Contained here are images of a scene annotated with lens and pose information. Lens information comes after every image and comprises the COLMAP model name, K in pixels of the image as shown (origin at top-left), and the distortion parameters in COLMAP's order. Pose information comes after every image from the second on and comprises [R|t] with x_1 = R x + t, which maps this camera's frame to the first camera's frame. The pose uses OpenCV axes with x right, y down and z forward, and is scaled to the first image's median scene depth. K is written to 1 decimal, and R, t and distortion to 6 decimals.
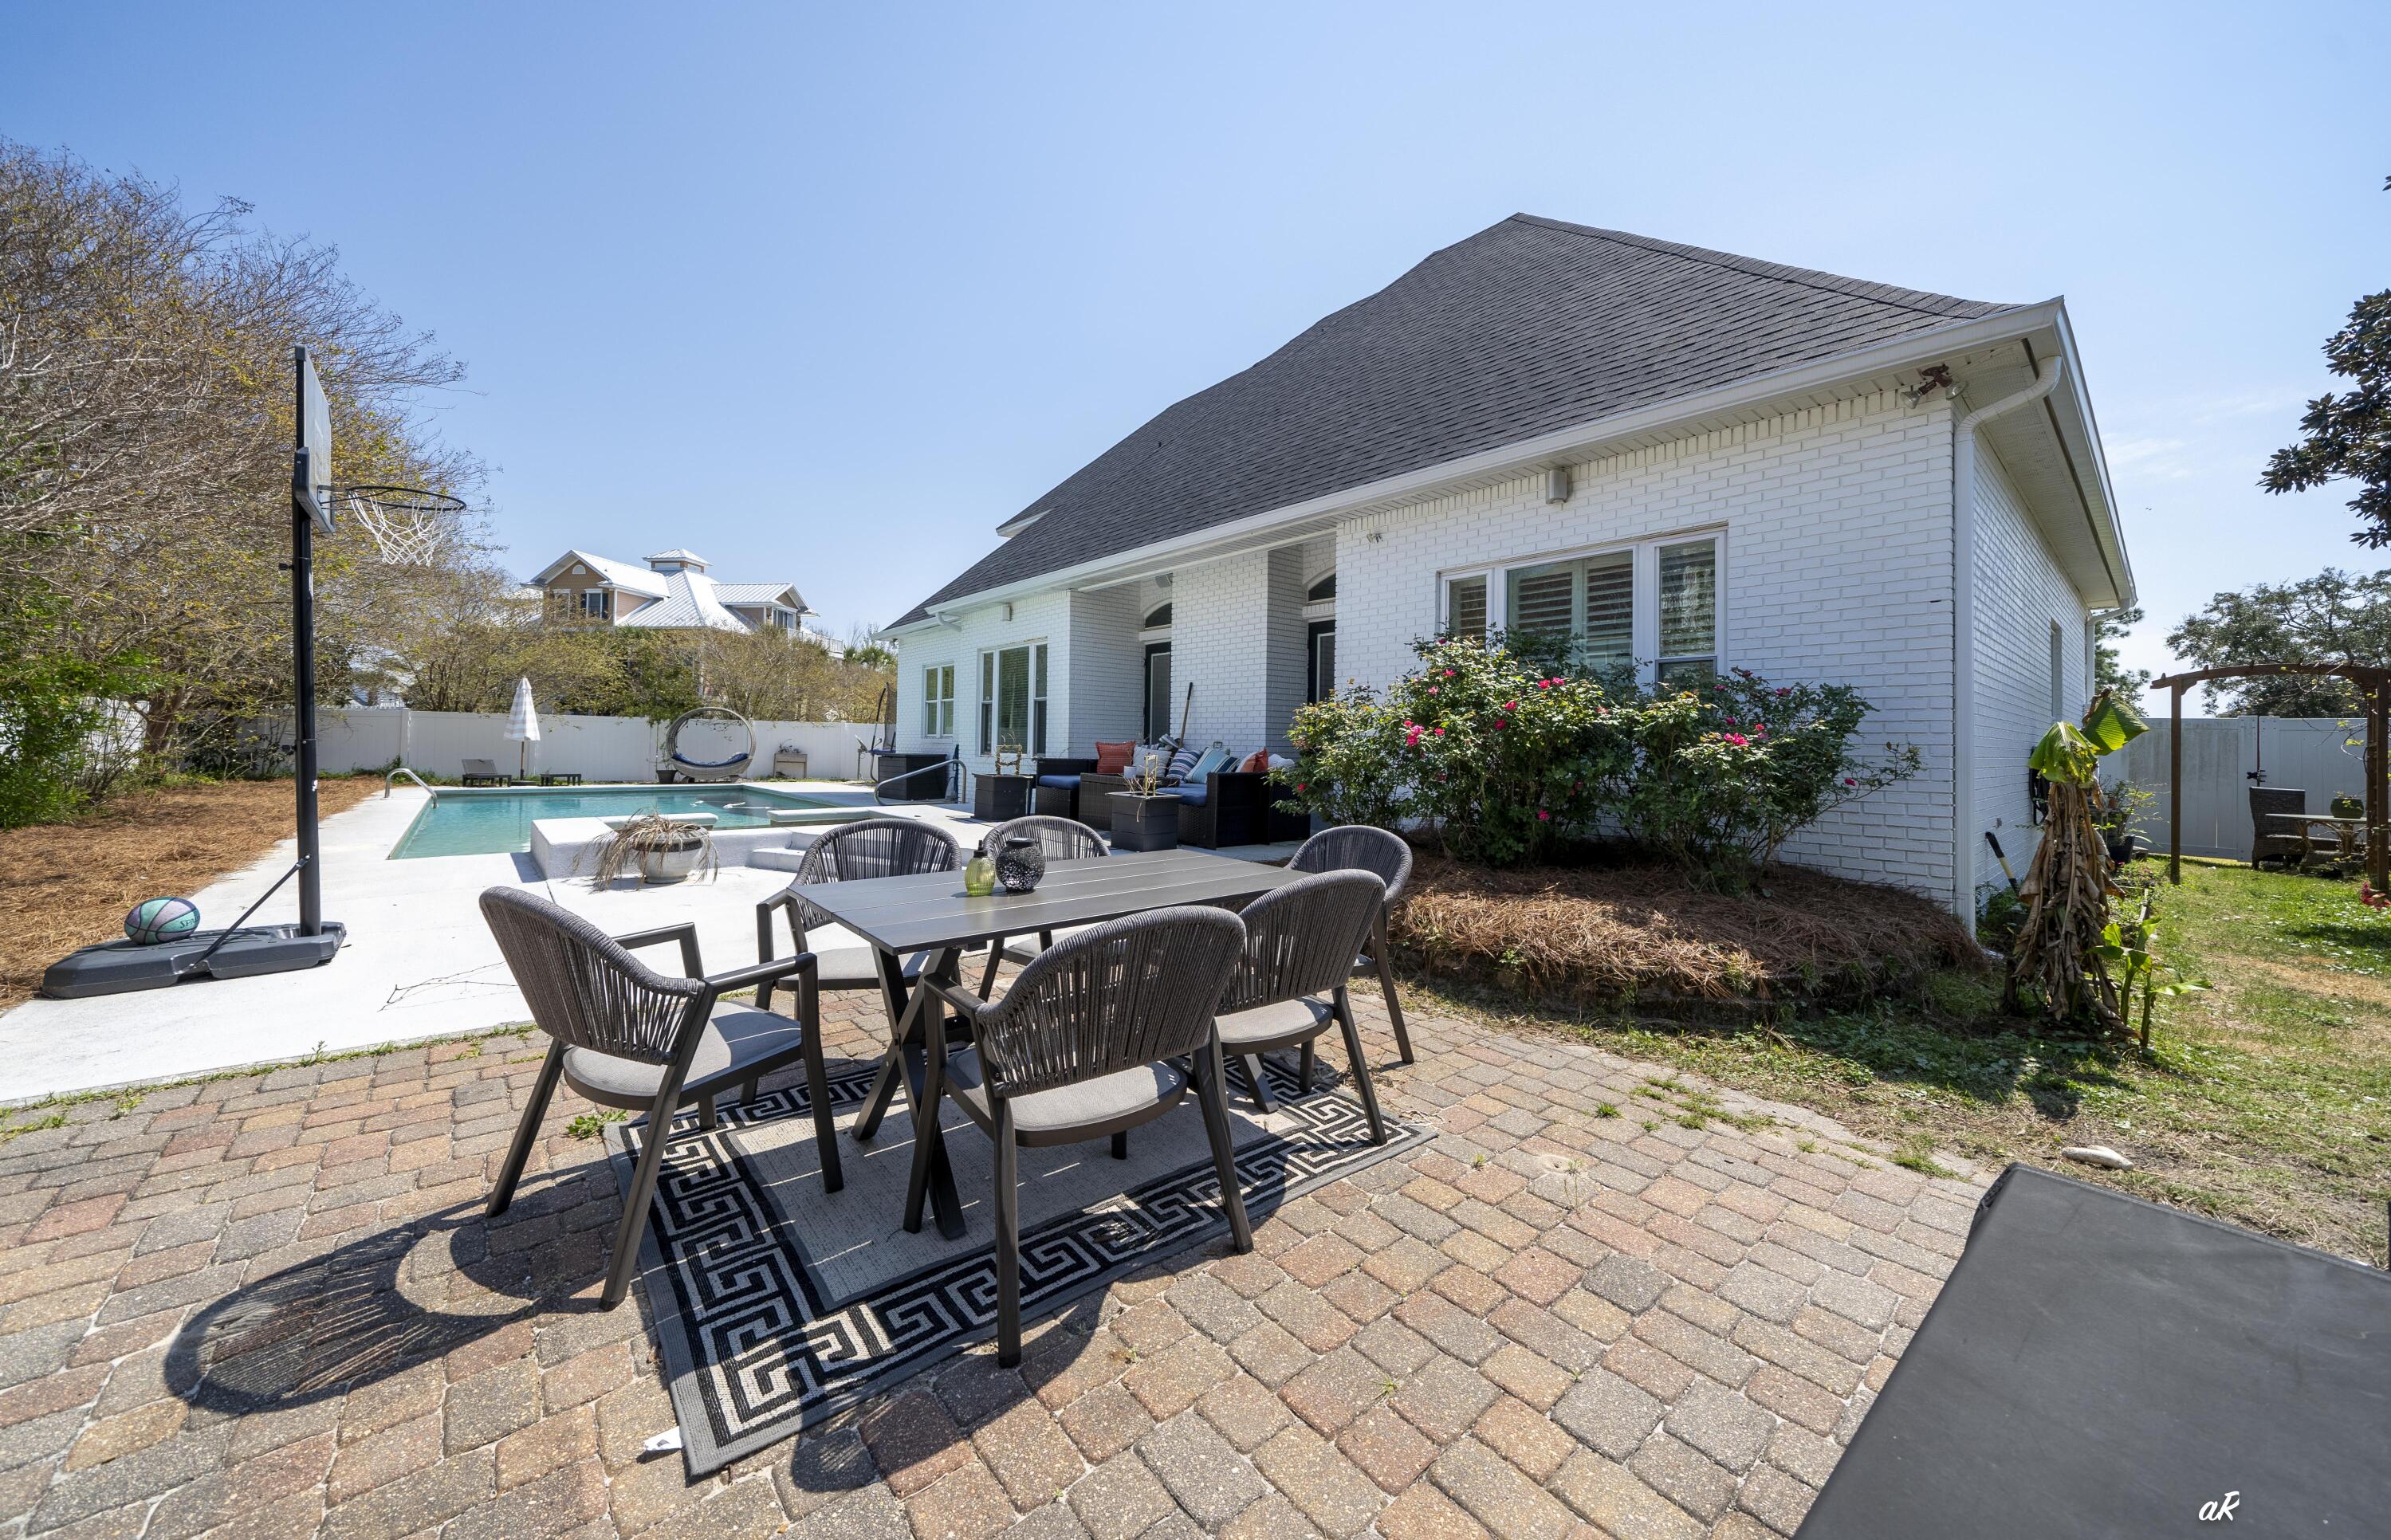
lens RADIAL K [[846.2, 0, 1198.0], [0, 846.2, 744.1], [0, 0, 1]] dist [0.000533, 0.000008]
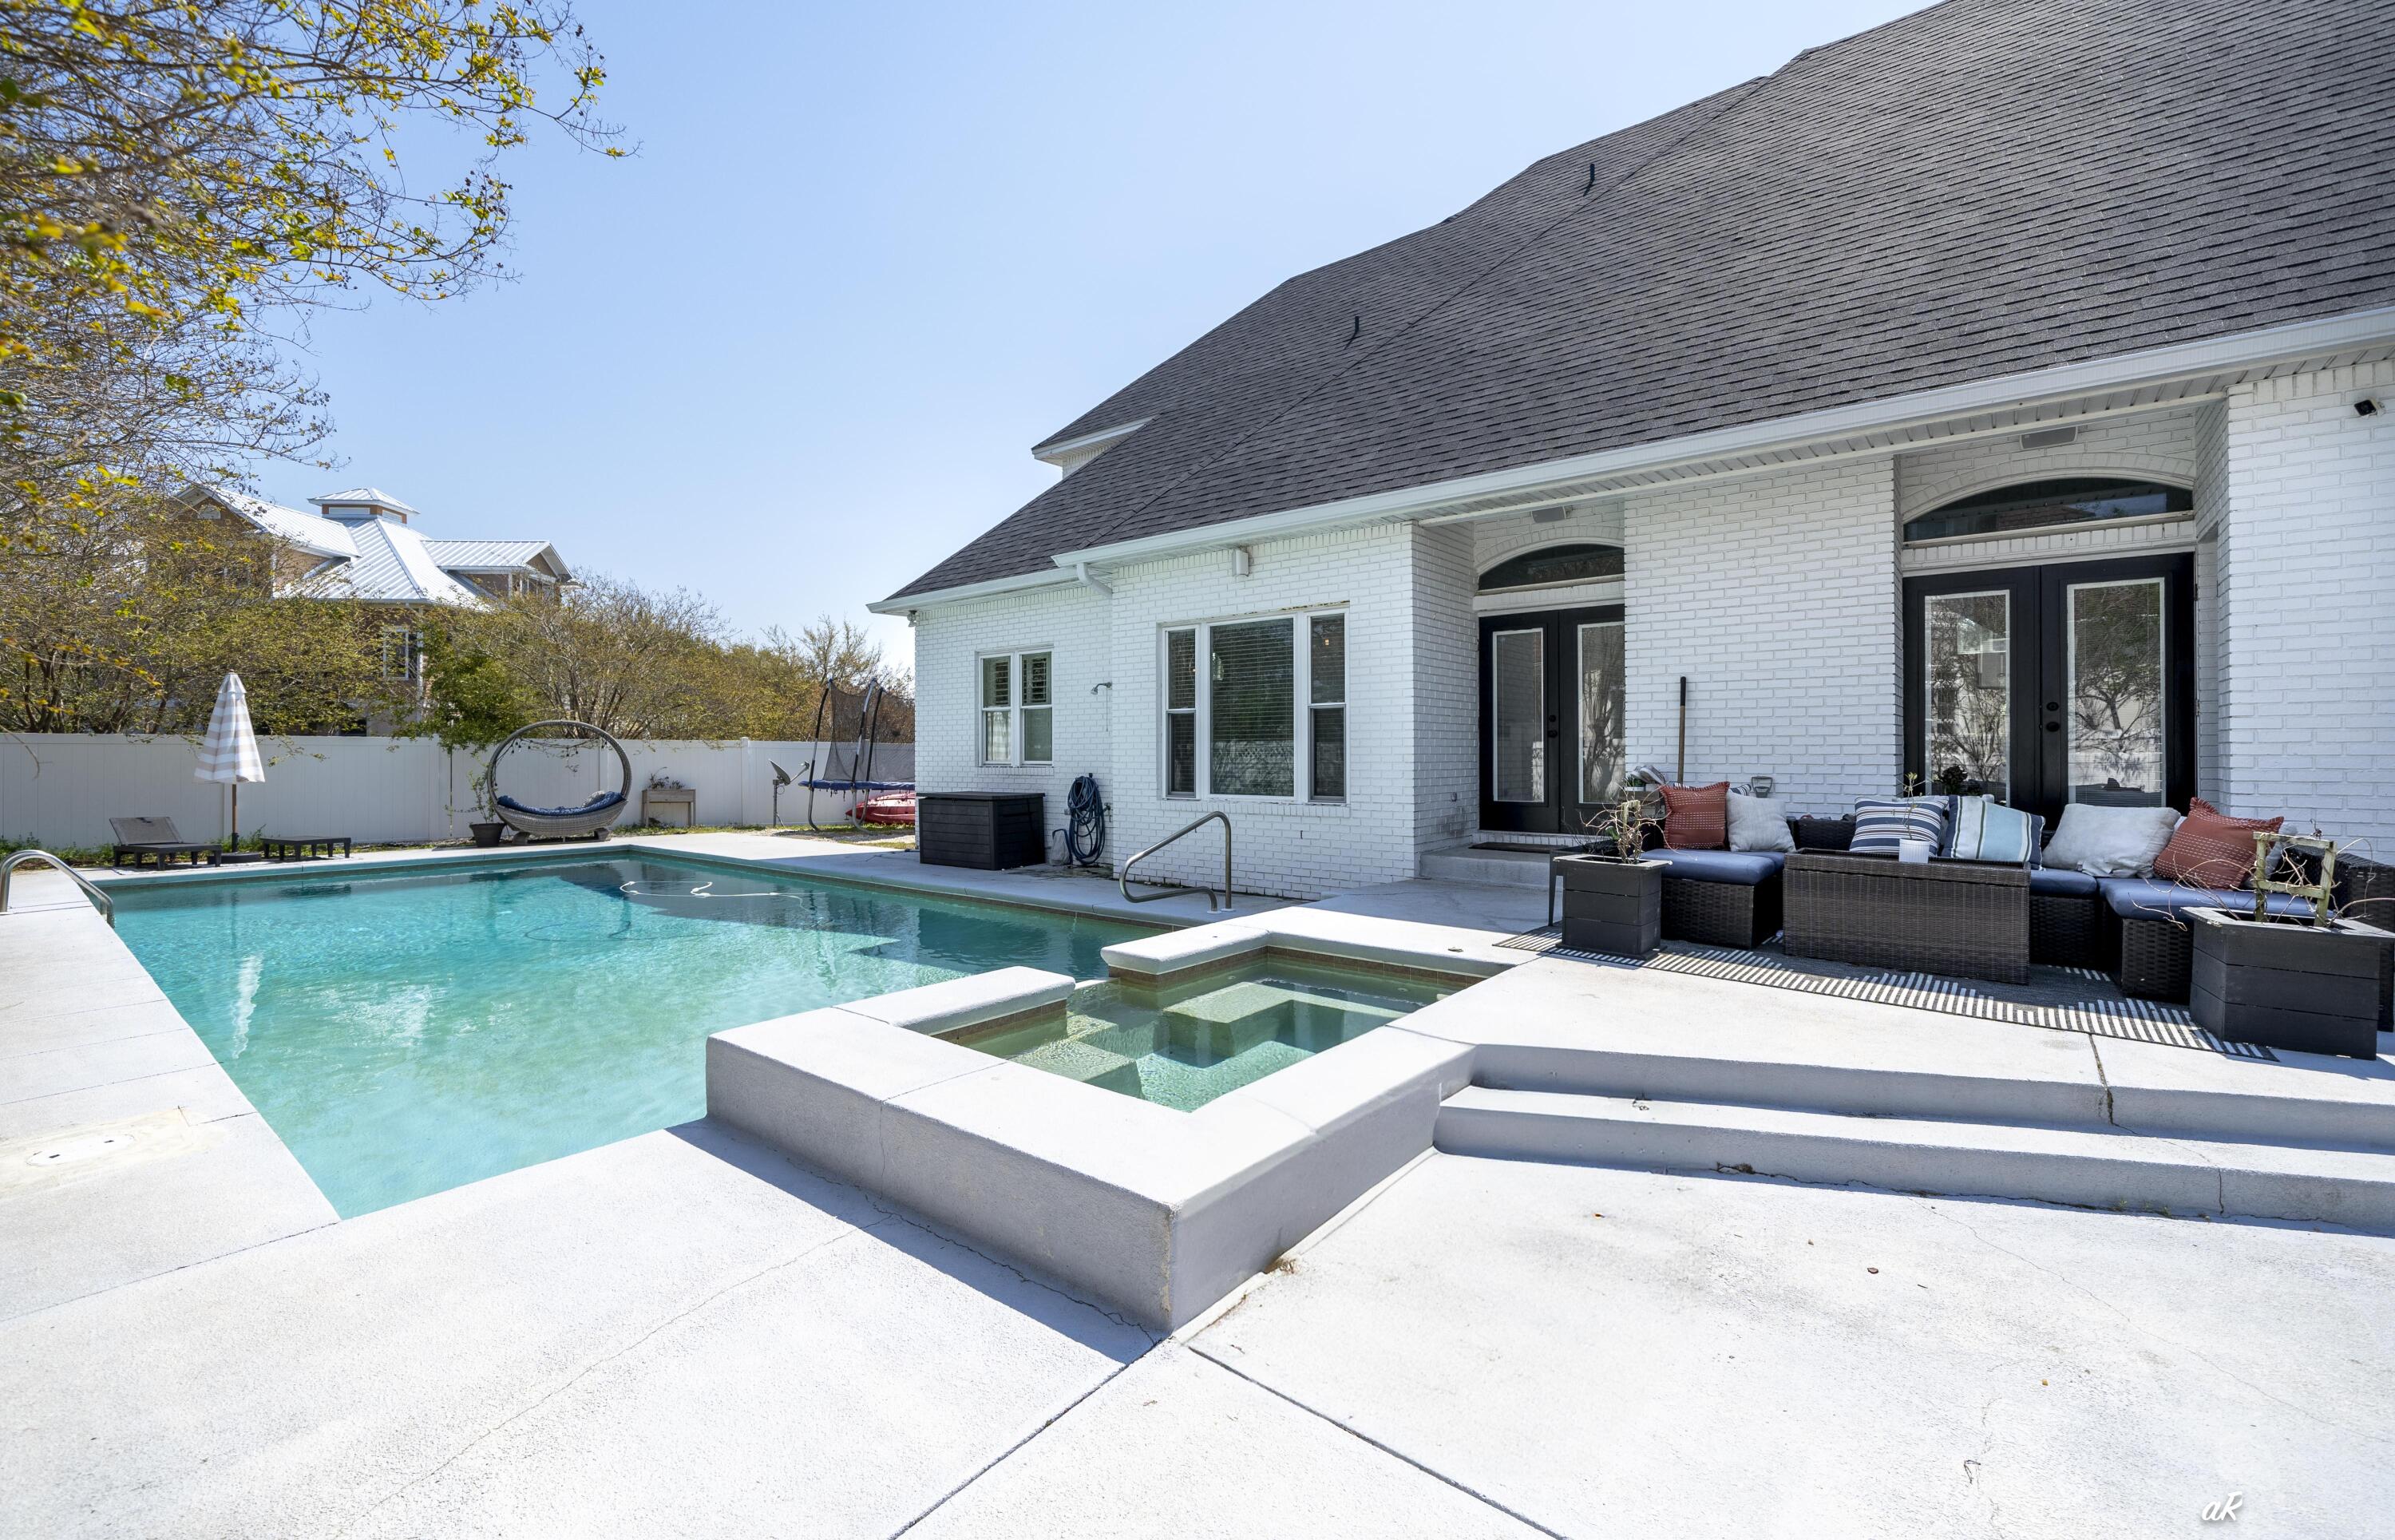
lens RADIAL K [[986.4, 0, 1197.5], [0, 986.4, 770.0], [0, 0, 1]] dist [-0.002491, -0.000138]
pose [[0.982440, -0.019058, 0.185601, -0.252231], [0.015575, 0.999675, 0.020205, -0.014575], [-0.185926, -0.016959, 0.982417, 0.201579]]
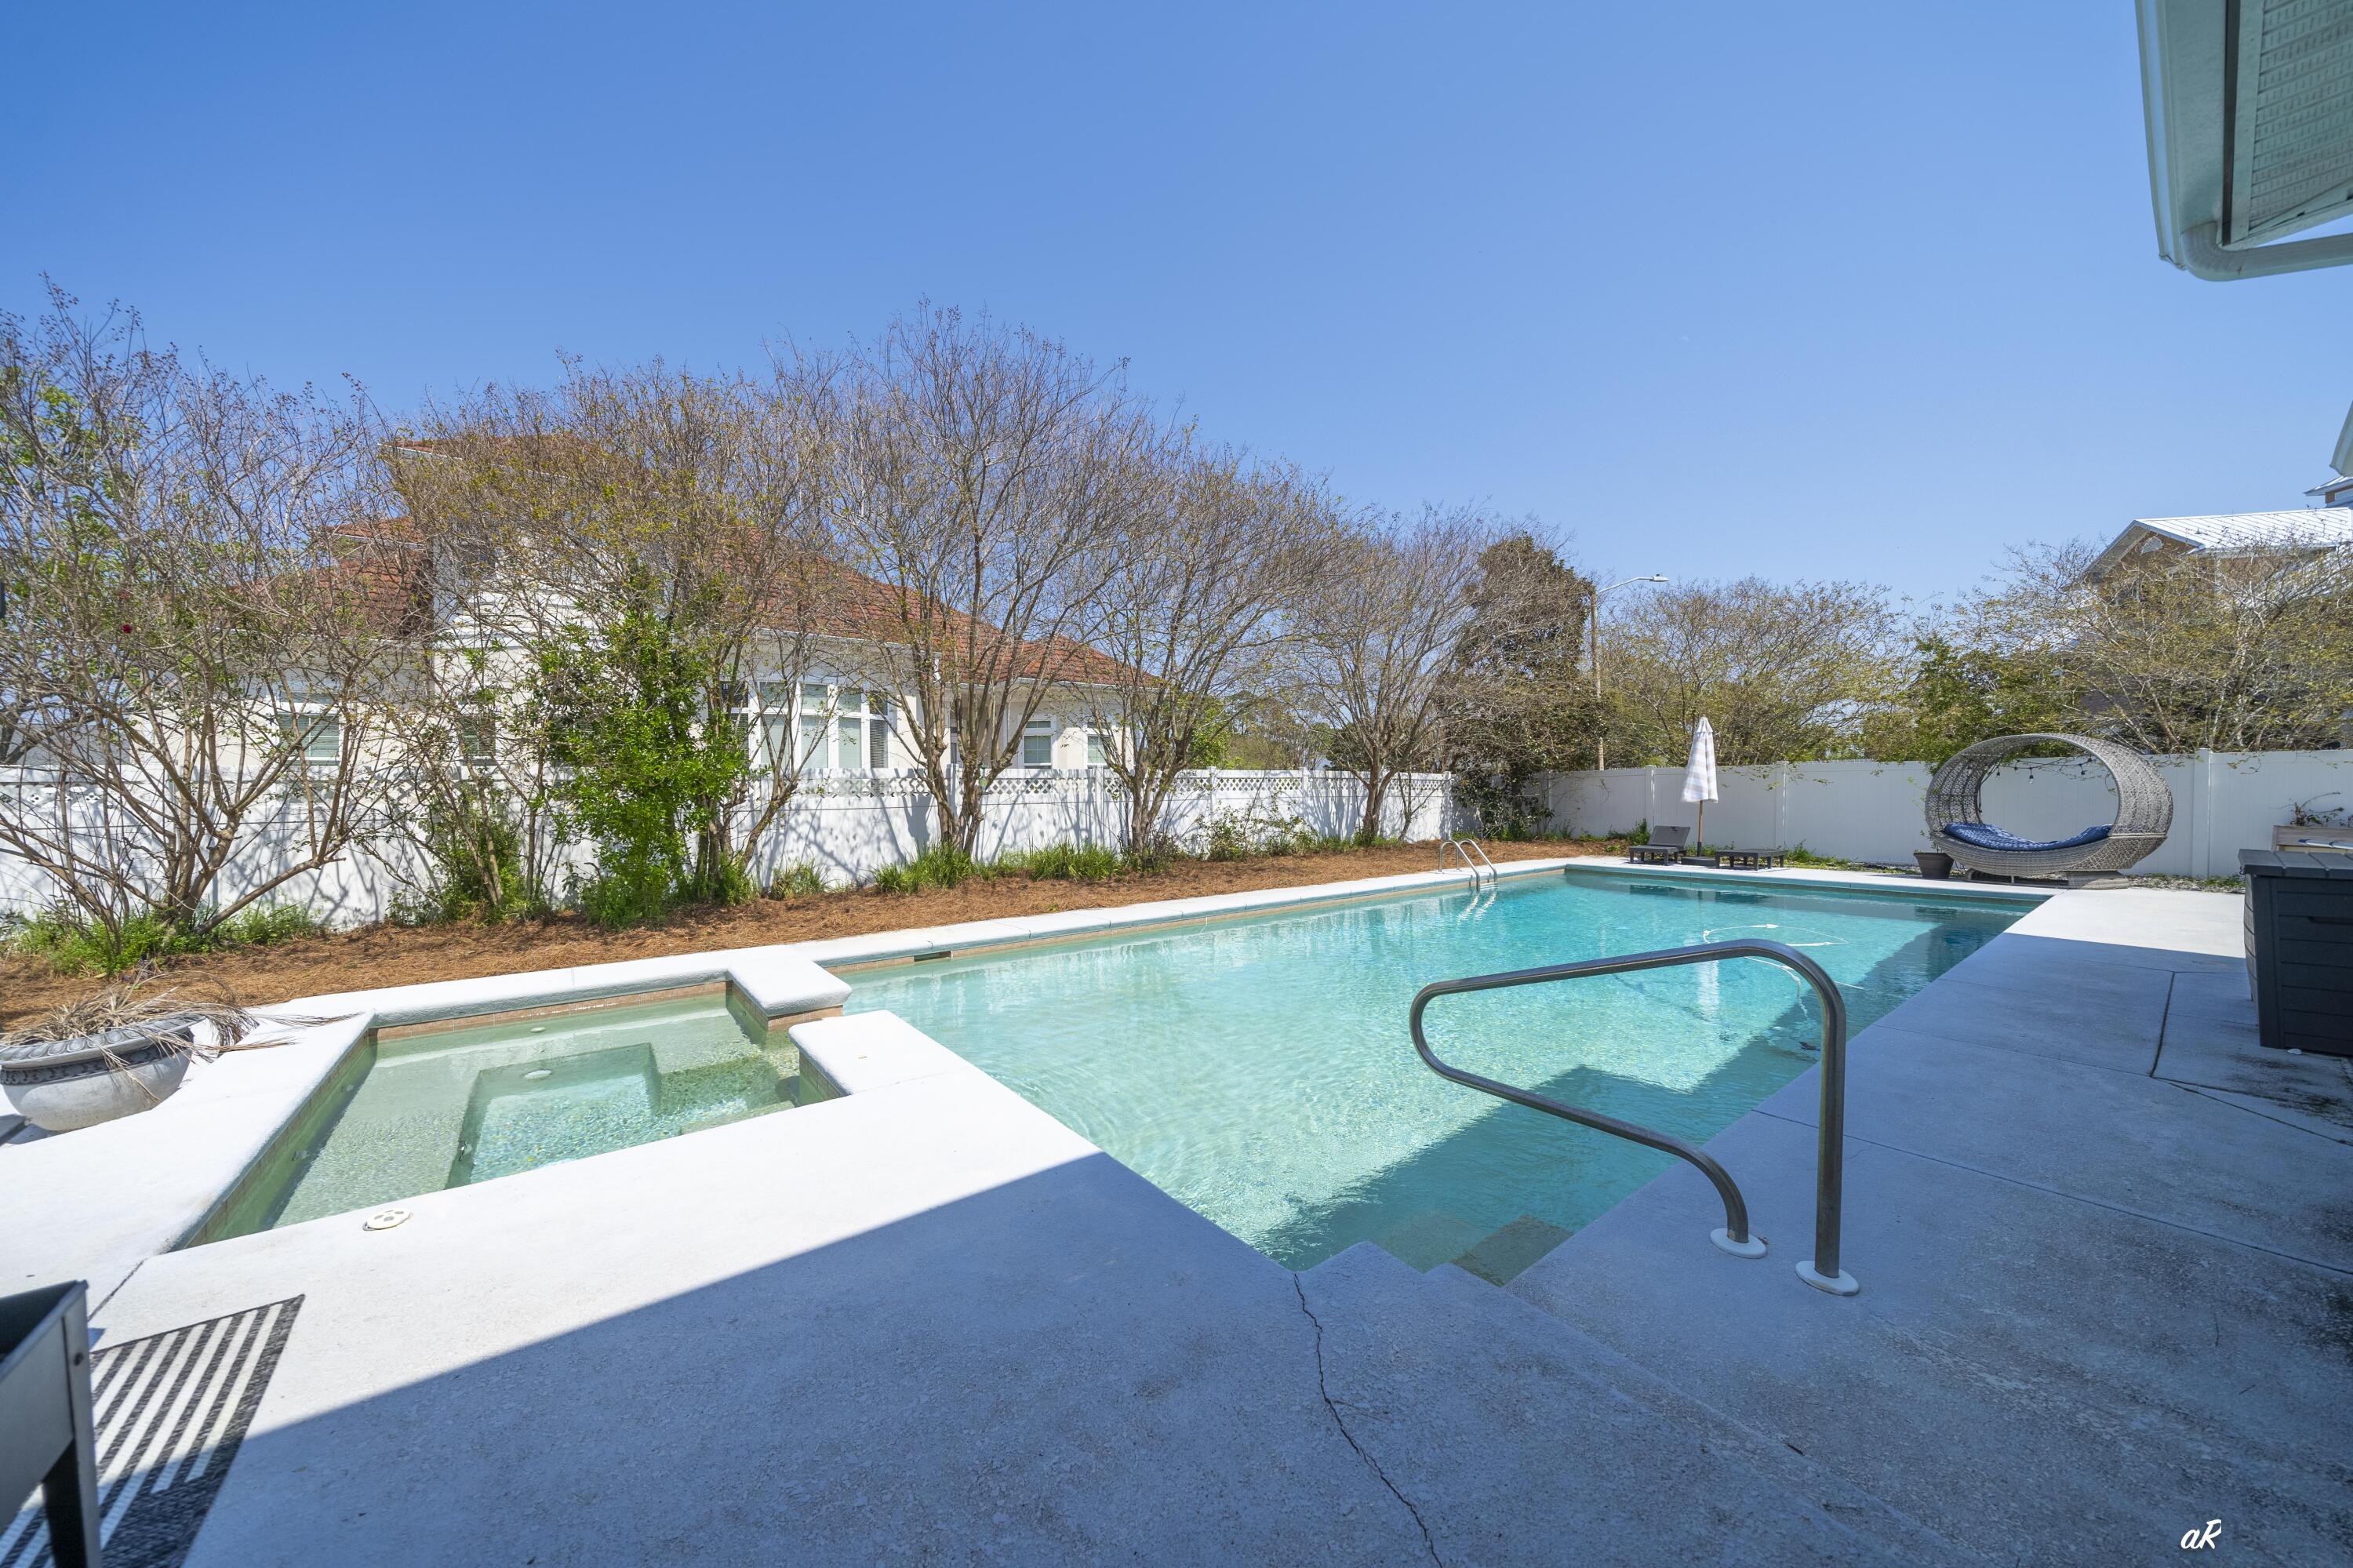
lens RADIAL K [[827.1, 0, 1176.5], [0, 827.1, 784.0], [0, 0, 1]] dist [0.014876, 0.000011]
pose [[-0.034982, -0.021616, -0.999154, -0.054554], [0.007262, 0.999734, -0.021883, -0.006508], [0.999362, -0.008022, -0.034816, 0.515718]]
